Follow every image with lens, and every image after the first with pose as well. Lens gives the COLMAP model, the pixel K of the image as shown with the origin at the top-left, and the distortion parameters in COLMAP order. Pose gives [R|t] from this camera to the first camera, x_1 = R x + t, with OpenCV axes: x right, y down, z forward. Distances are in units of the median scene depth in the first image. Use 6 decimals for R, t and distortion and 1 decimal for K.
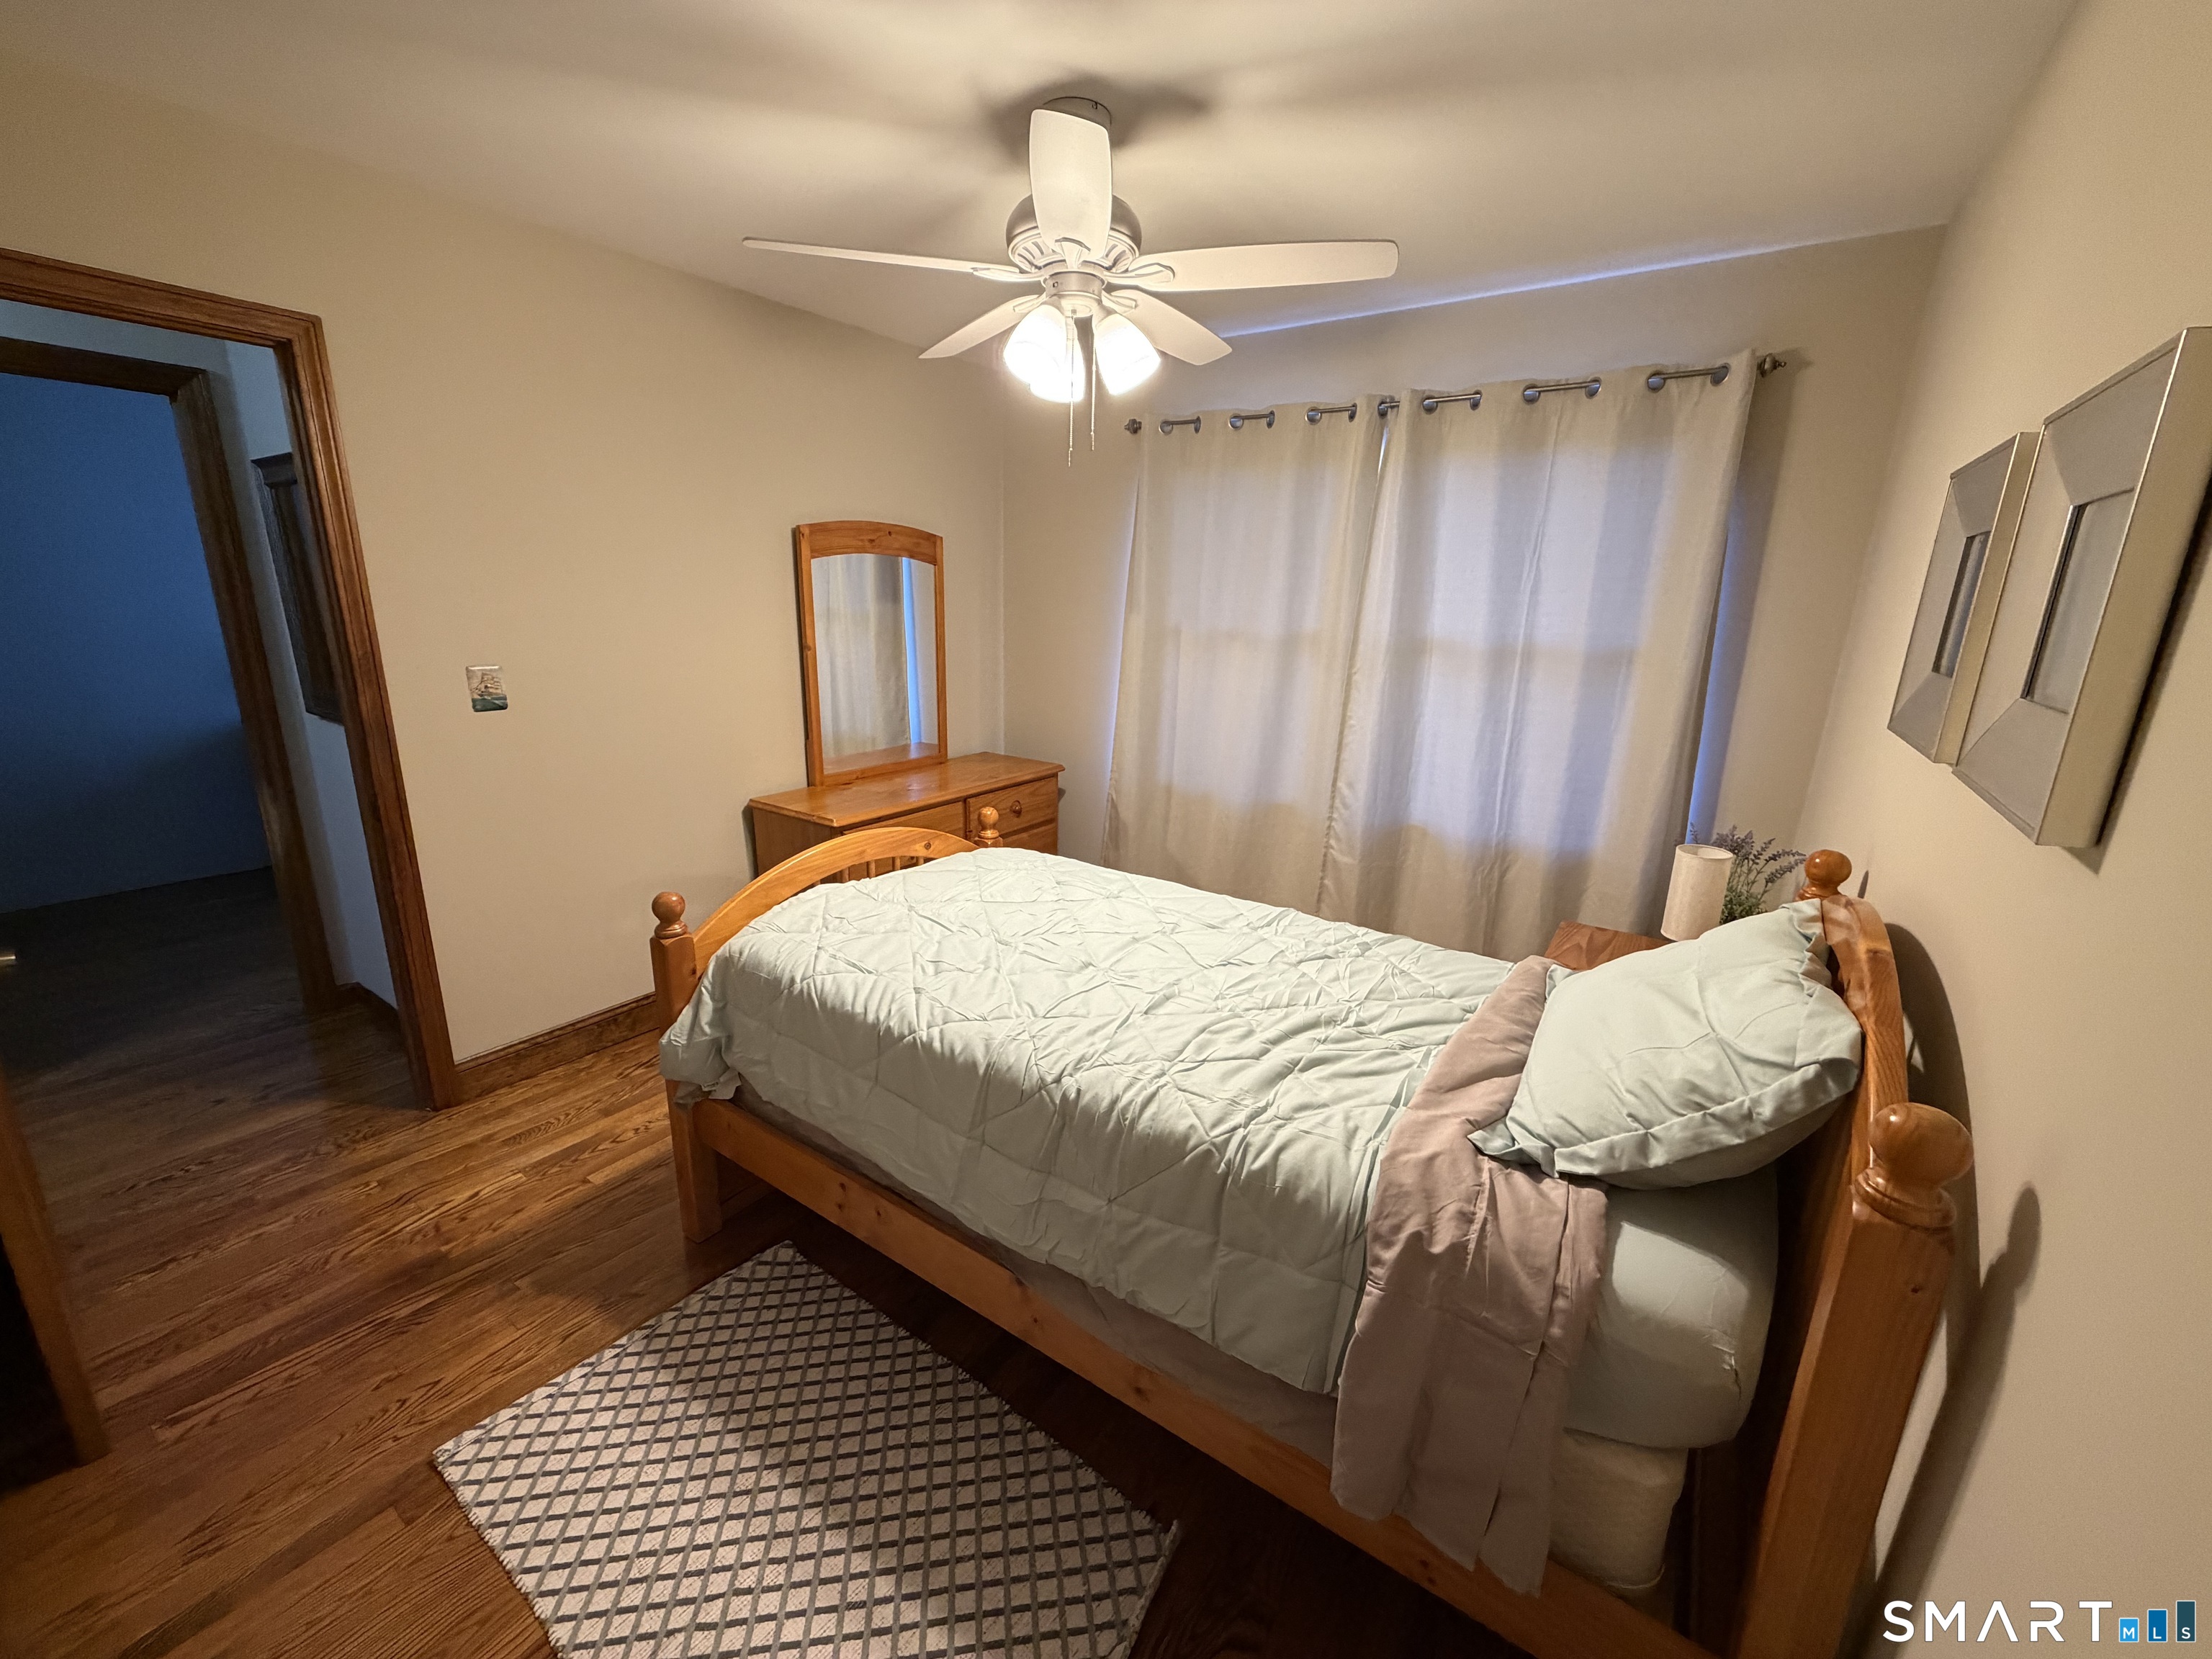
lens RADIAL K [[881.4, 0, 1099.0], [0, 881.4, 828.2], [0, 0, 1]] dist [-0.003439, 0.000552]
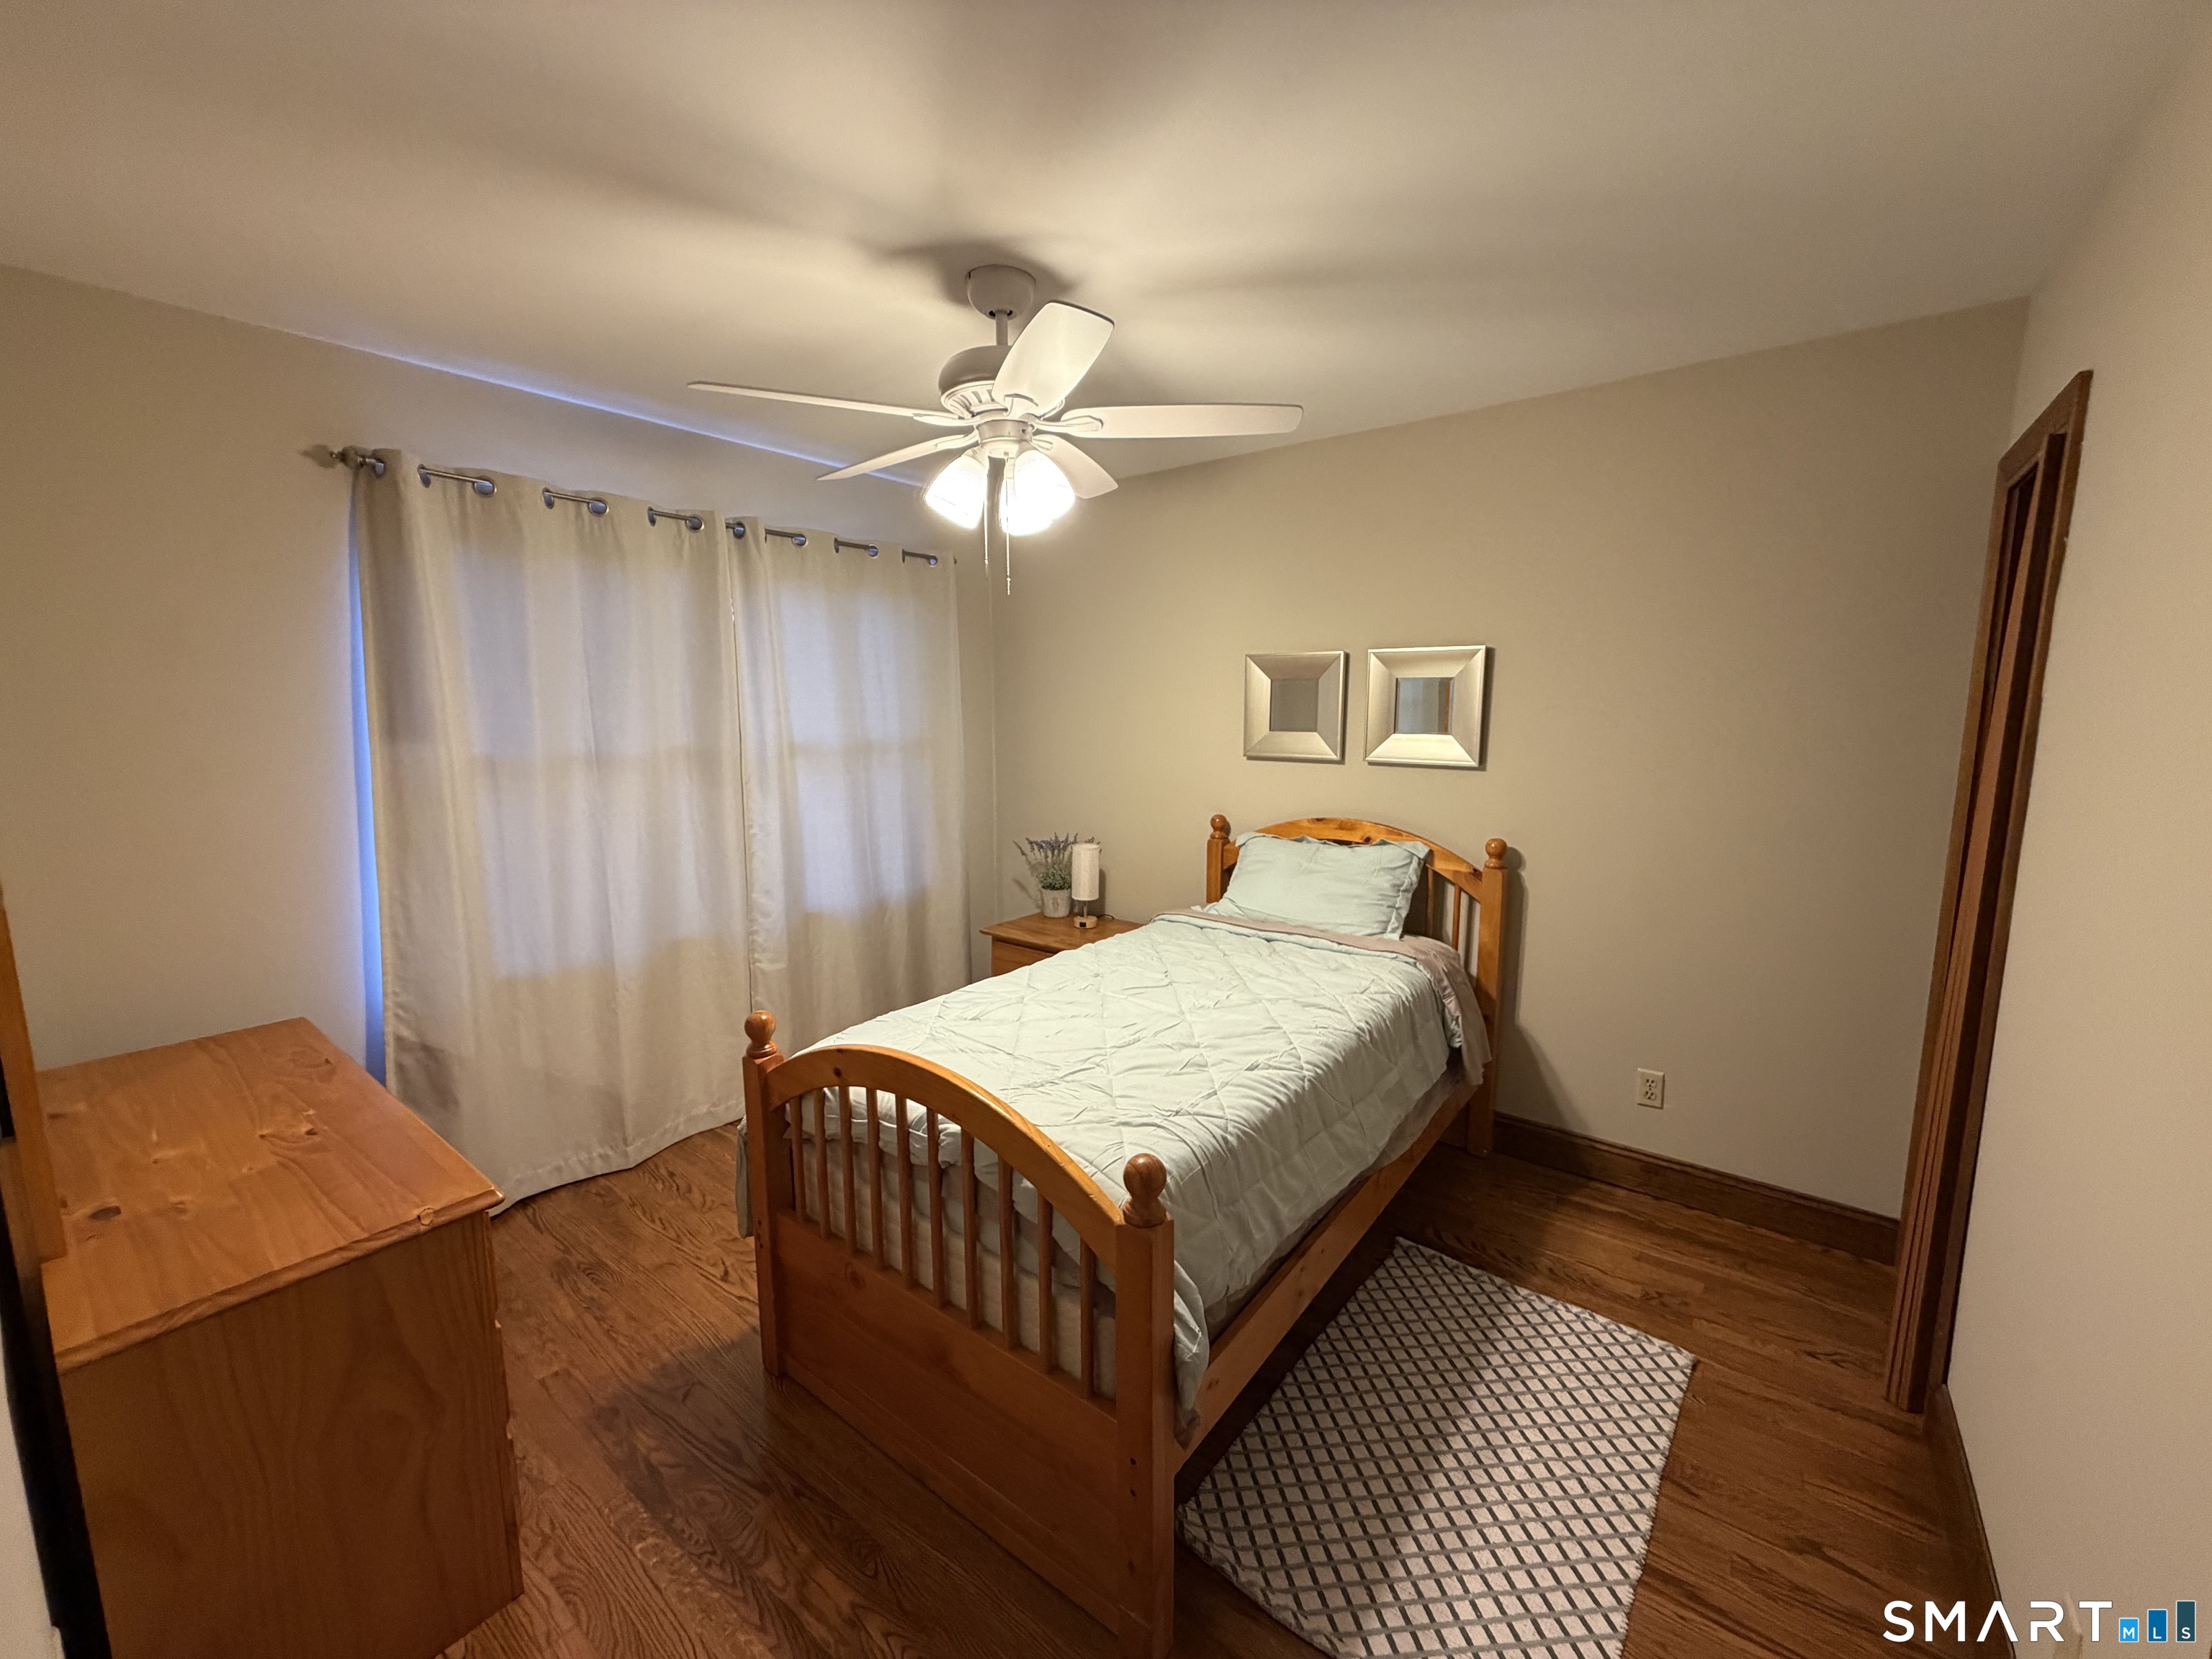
lens RADIAL K [[881.4, 0, 1095.0], [0, 881.4, 826.7], [0, 0, 1]] dist [-0.003439, 0.000552]
pose [[0.055641, -0.169705, 0.983923, -0.530817], [0.259468, 0.954051, 0.149879, -0.138815], [-0.964147, 0.246957, 0.097118, 0.425177]]
